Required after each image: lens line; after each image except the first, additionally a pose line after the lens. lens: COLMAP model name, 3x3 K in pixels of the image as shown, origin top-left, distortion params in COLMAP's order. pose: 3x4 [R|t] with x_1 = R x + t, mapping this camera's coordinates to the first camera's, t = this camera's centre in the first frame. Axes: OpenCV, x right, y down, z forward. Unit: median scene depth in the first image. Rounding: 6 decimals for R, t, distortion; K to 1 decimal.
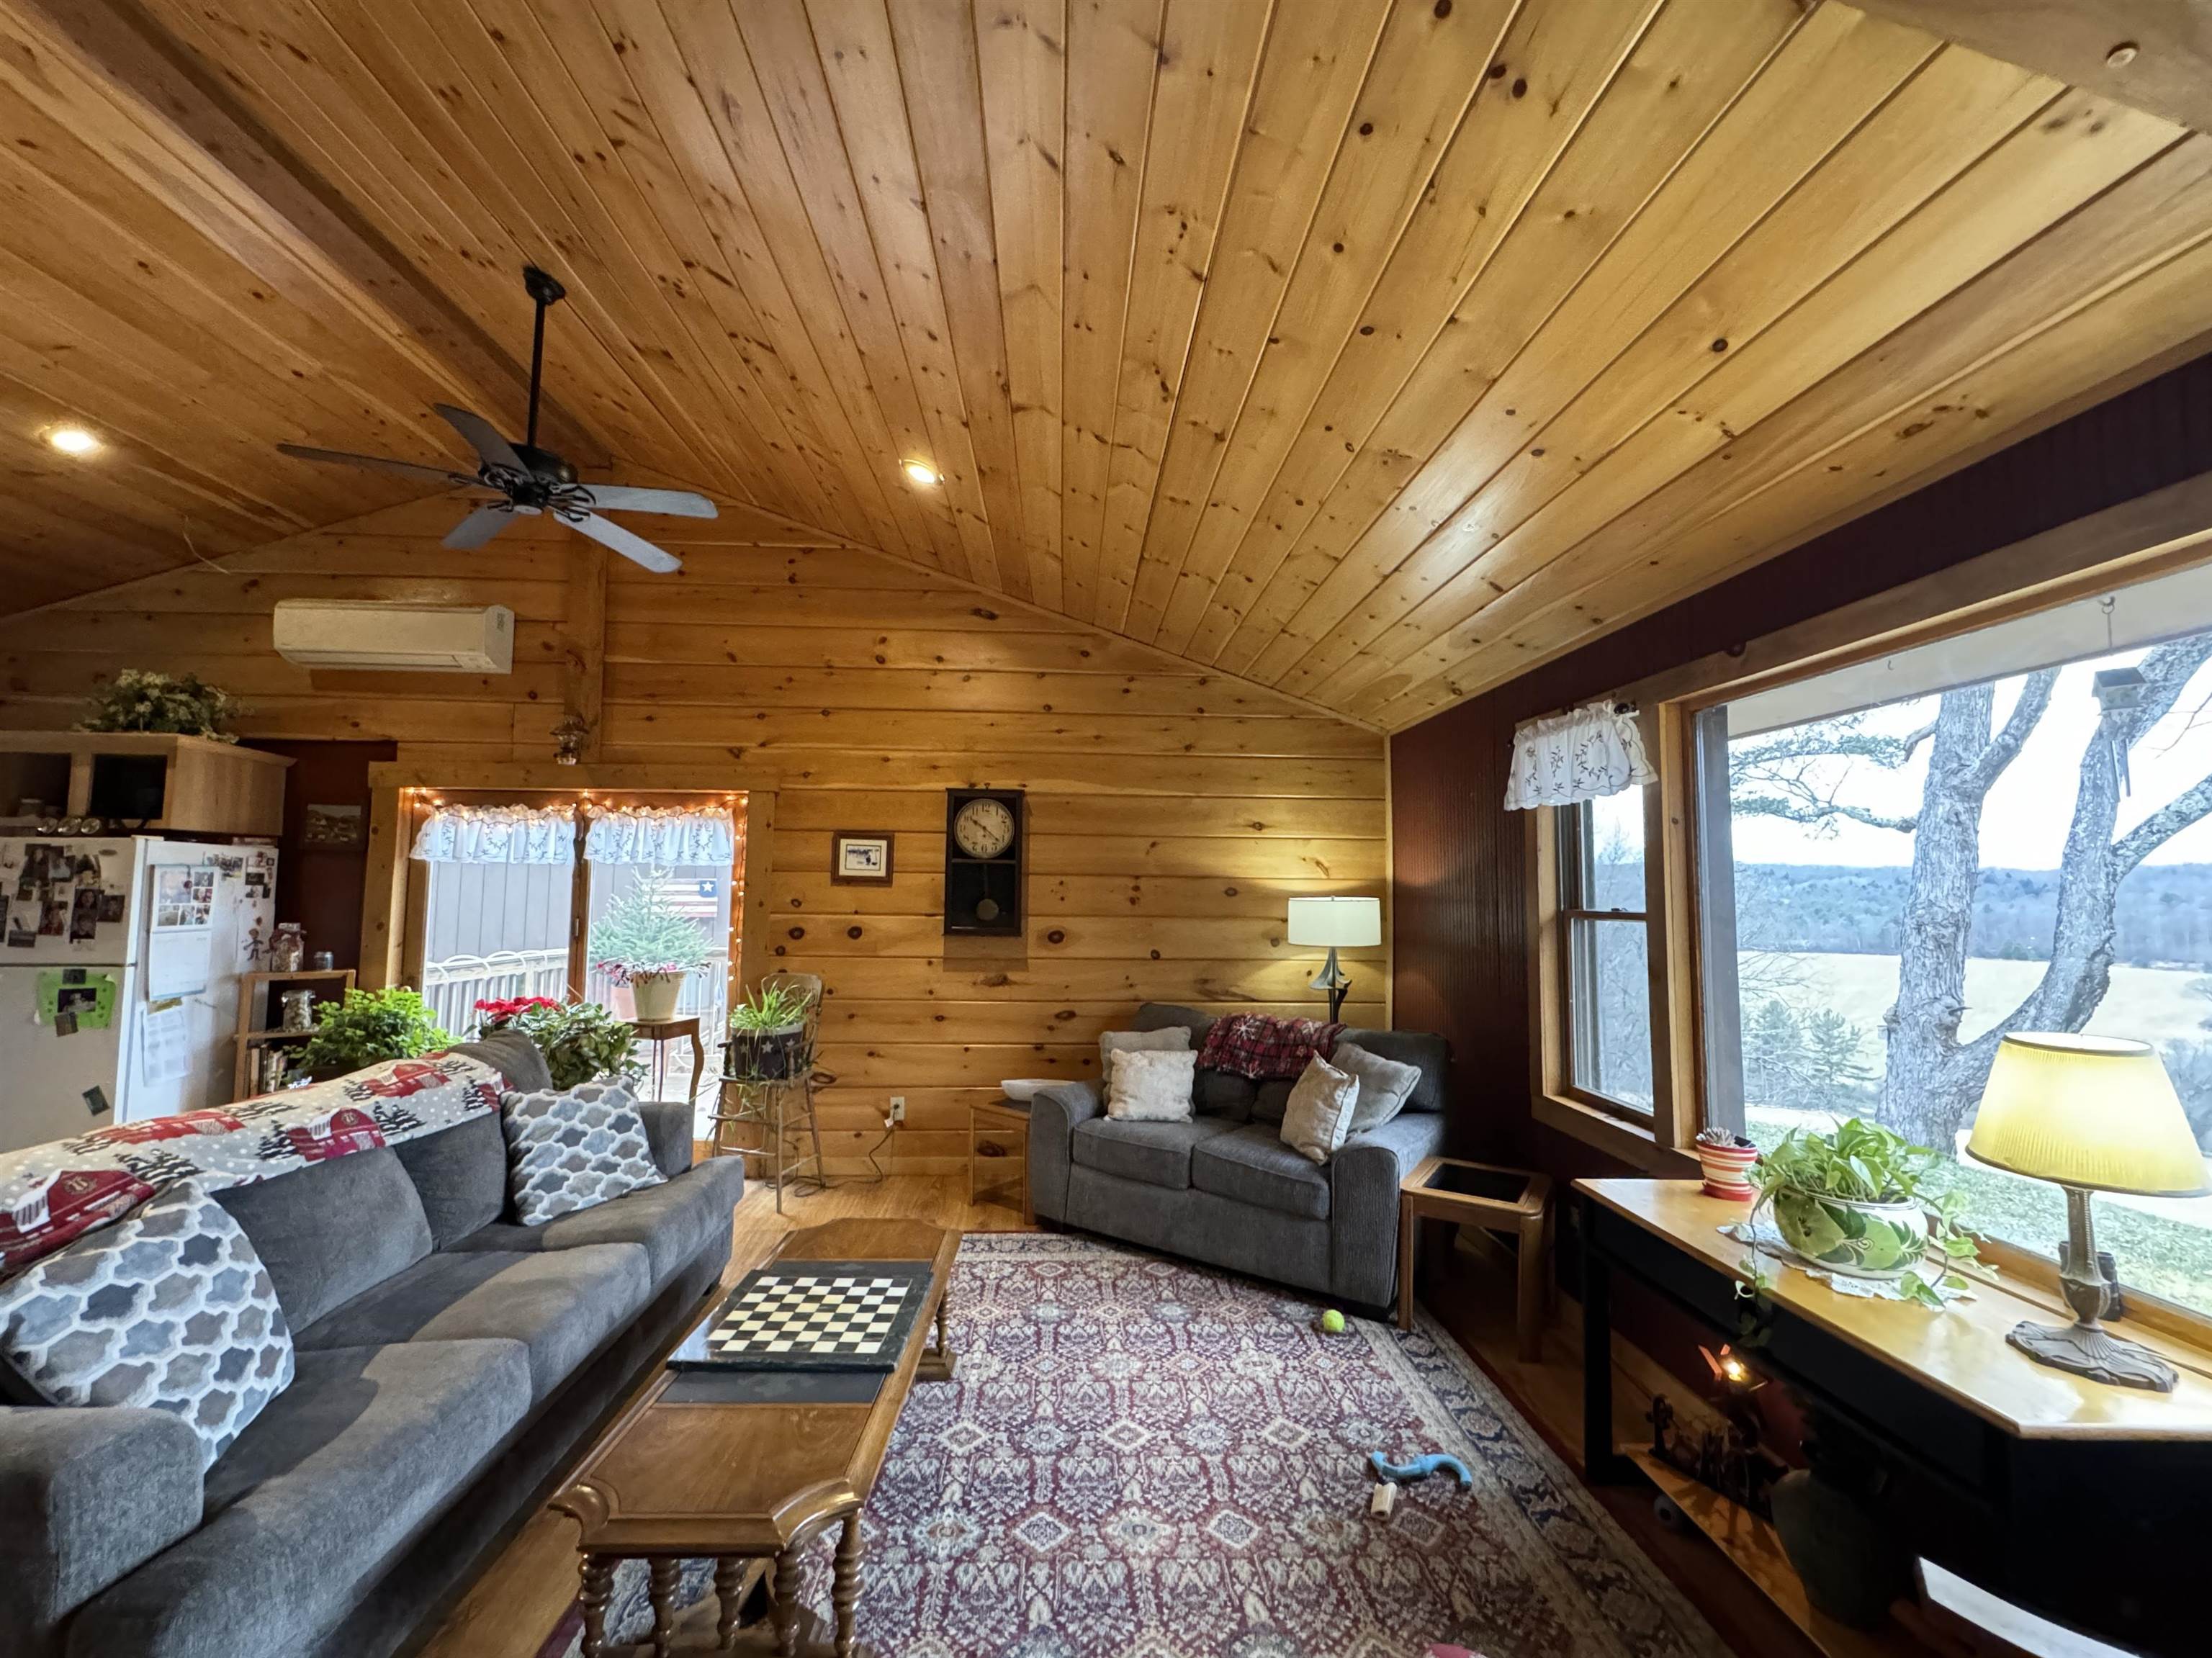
lens RADIAL K [[921.5, 0, 1106.0], [0, 921.5, 829.0], [0, 0, 1]] dist [-0.001757, -0.000026]
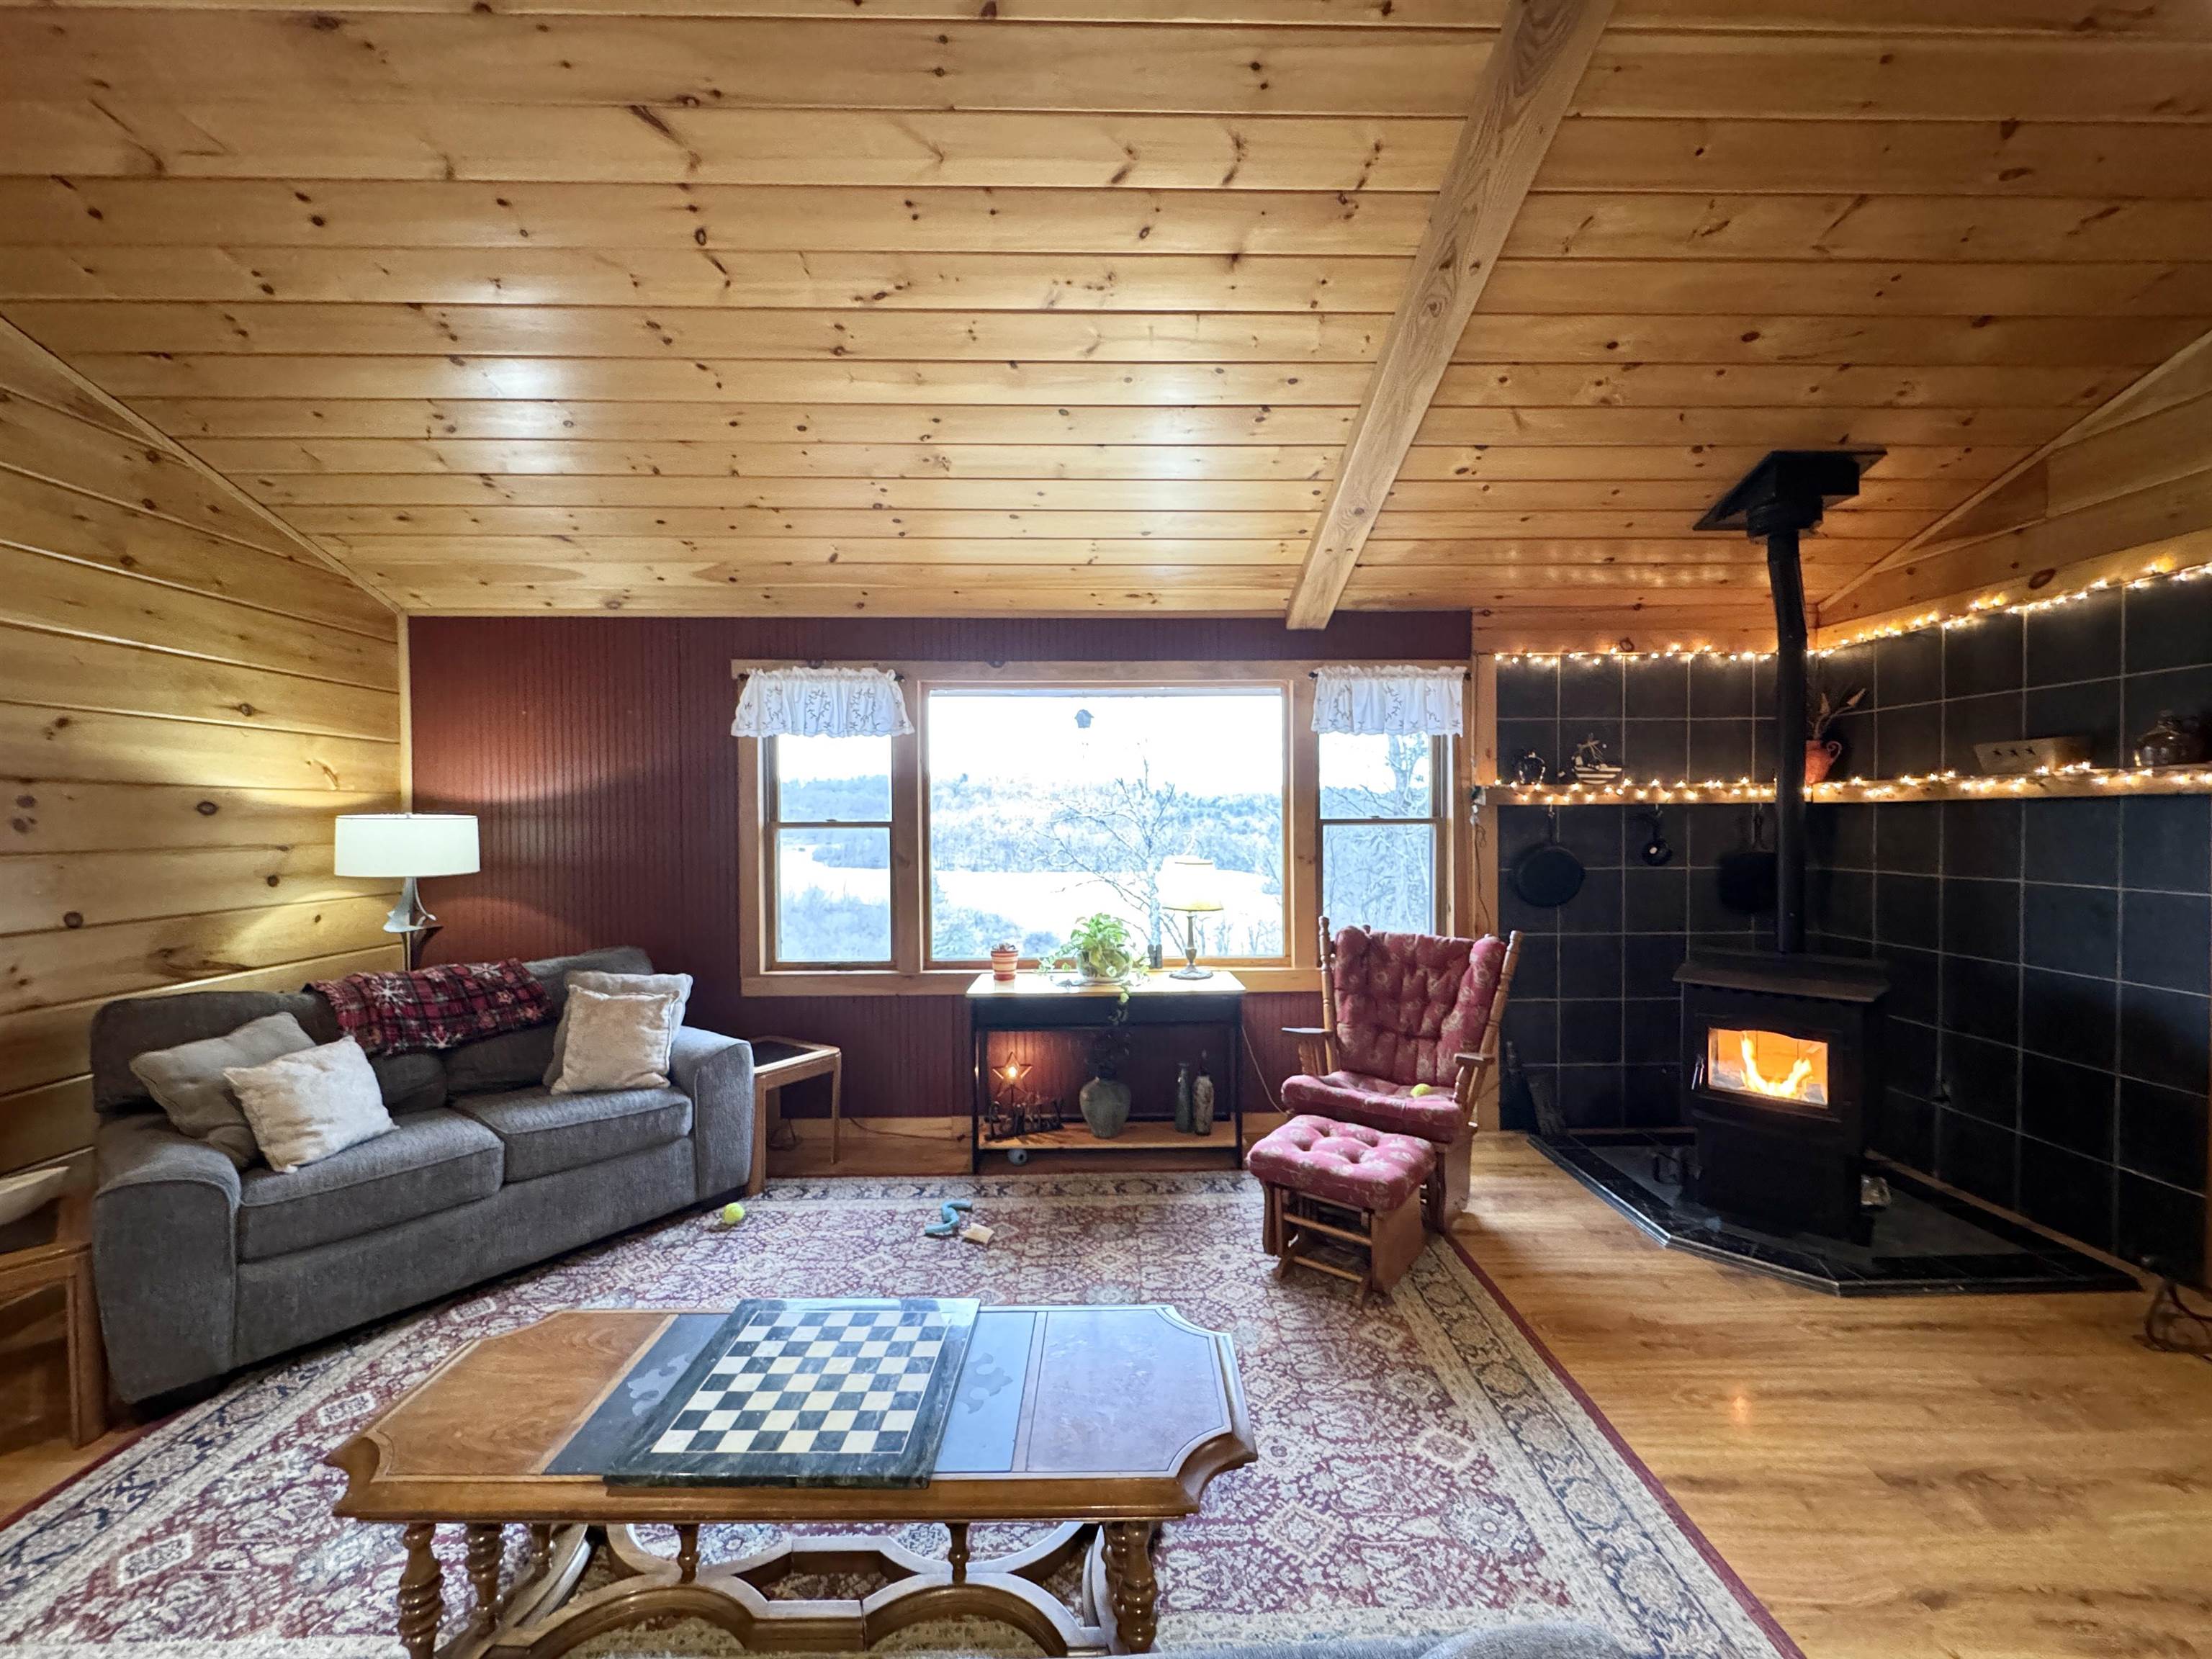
lens RADIAL K [[880.1, 0, 1106.6], [0, 880.1, 830.1], [0, 0, 1]] dist [-0.002112, -0.000074]
pose [[0.031660, -0.025652, 0.999169, -0.574062], [-0.064436, 0.997539, 0.027651, 0.032829], [-0.997420, -0.065258, 0.029929, 0.447668]]
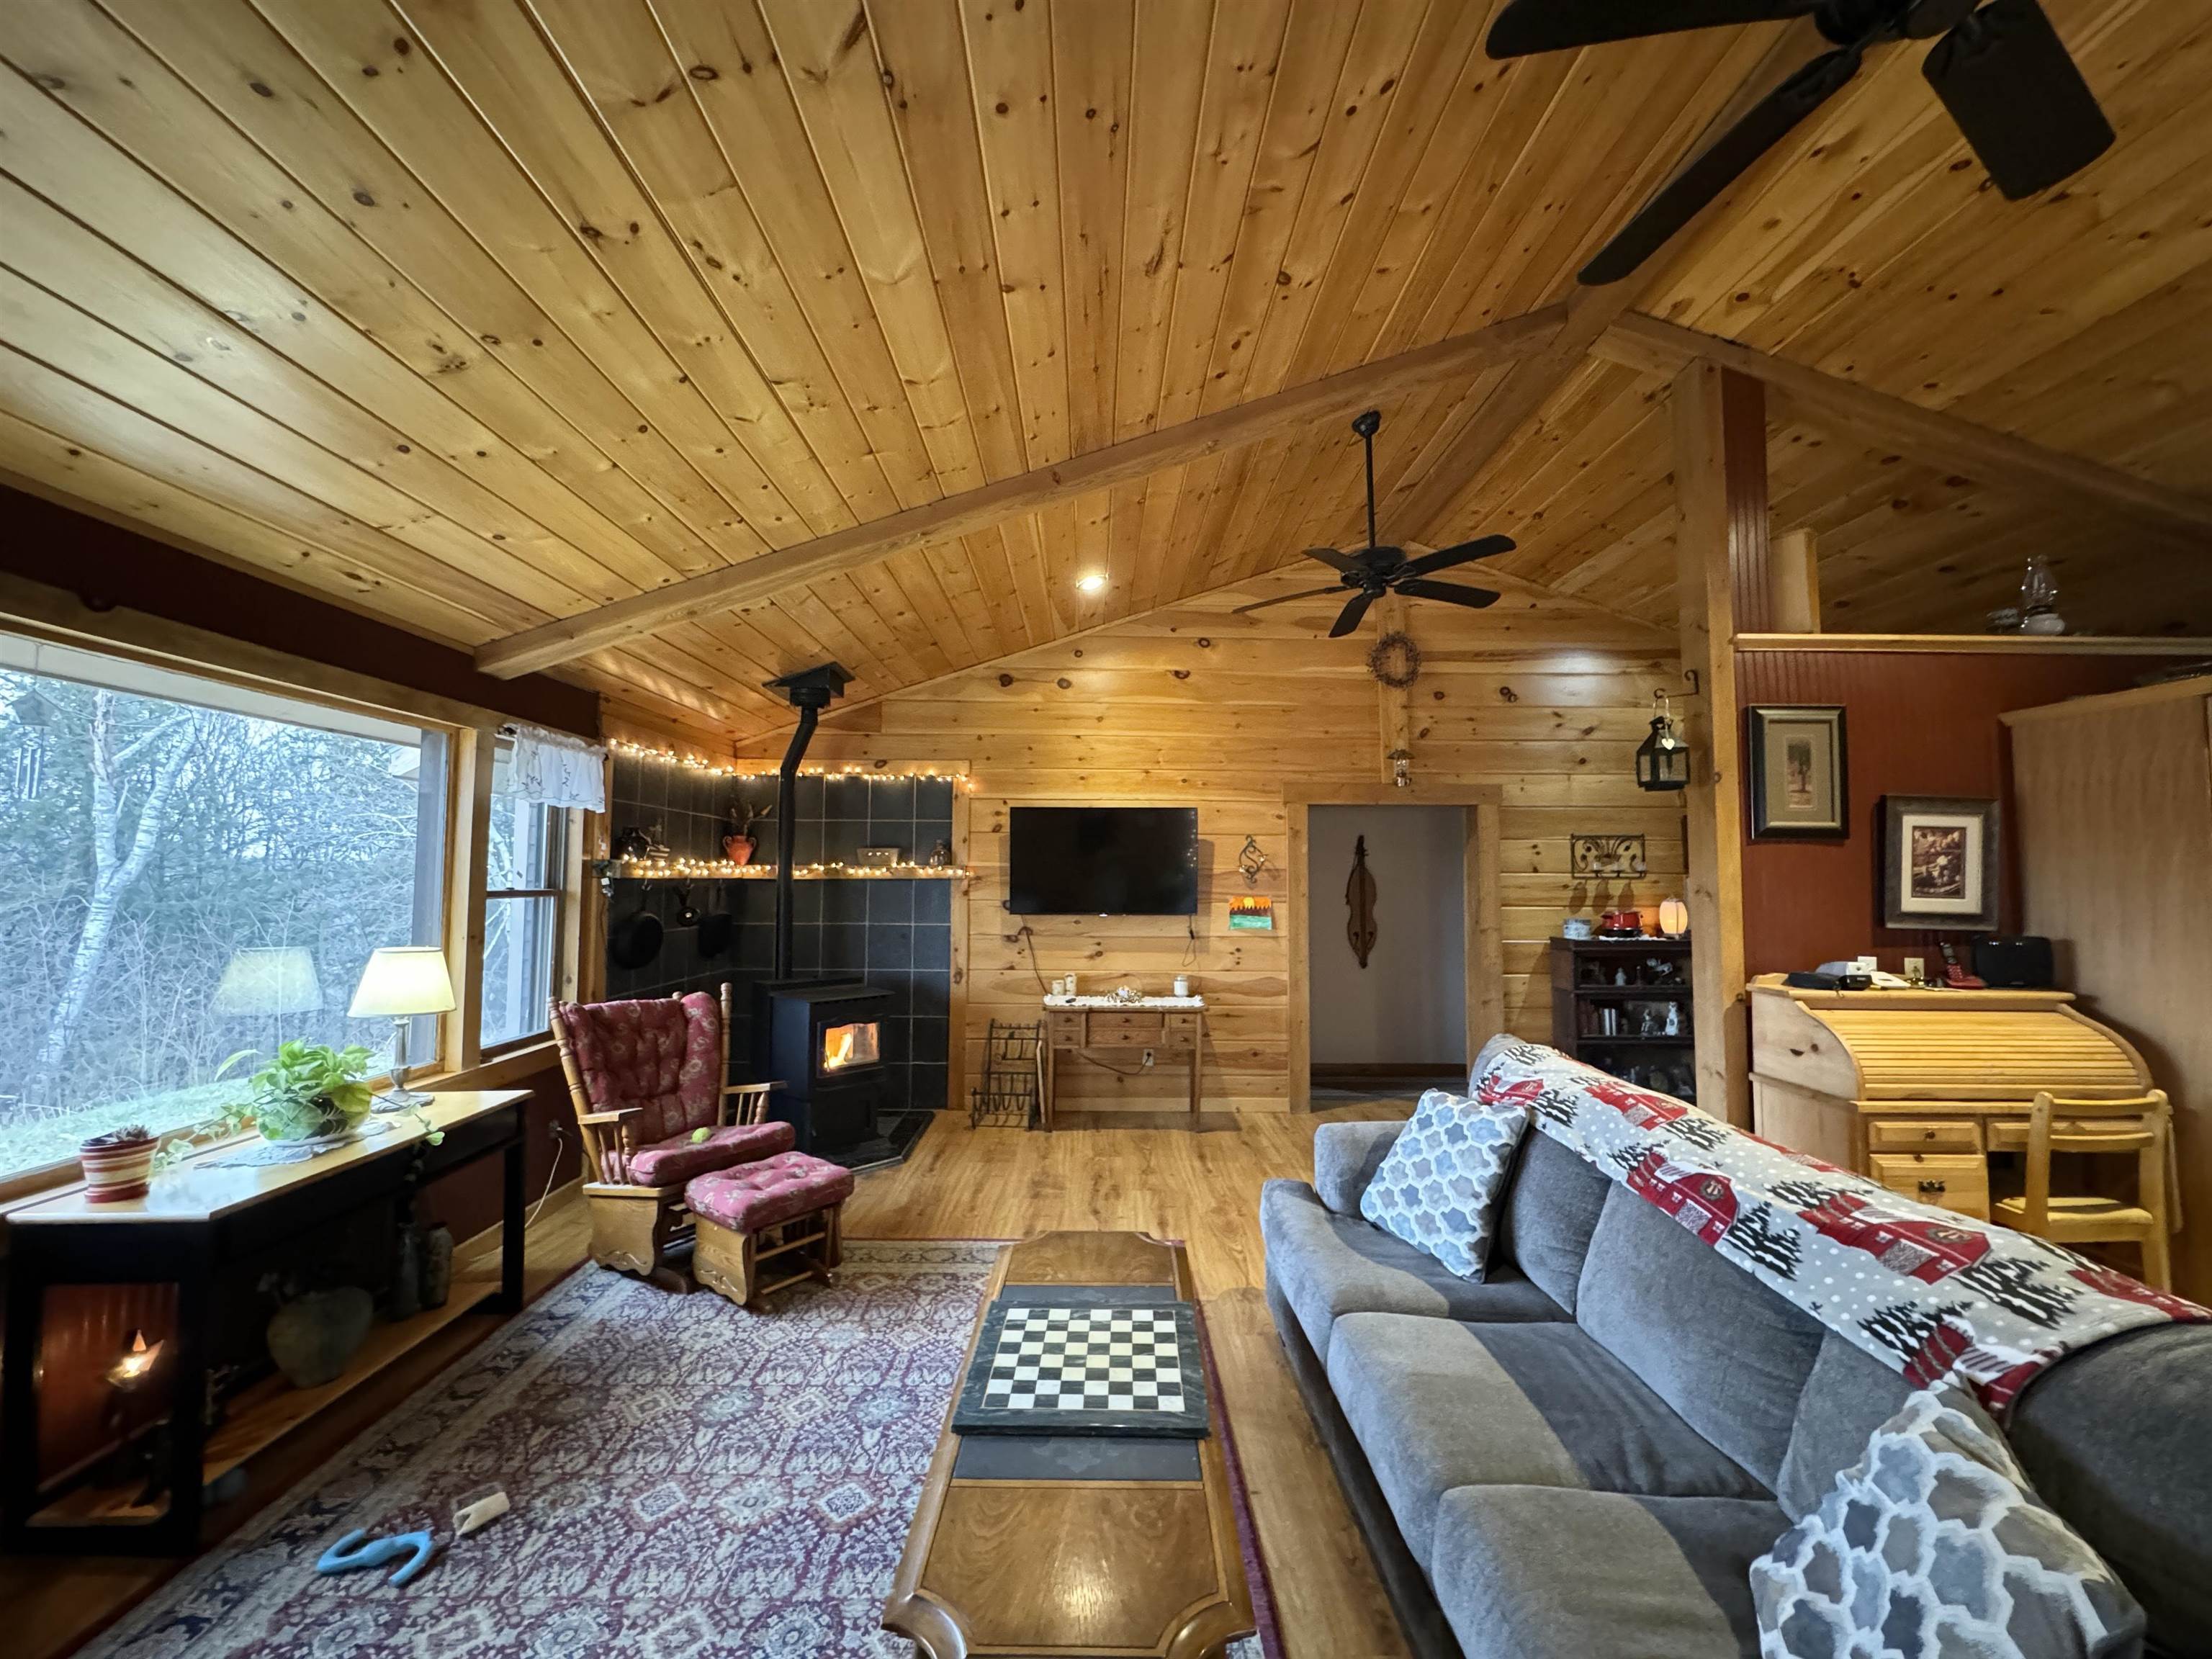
lens RADIAL K [[880.1, 0, 1106.6], [0, 880.1, 830.1], [0, 0, 1]] dist [-0.002112, -0.000074]
pose [[-0.999307, -0.013011, 0.034874, -0.205865], [-0.017367, 0.991666, -0.127661, 0.072819], [-0.032922, -0.128178, -0.991205, 1.098996]]
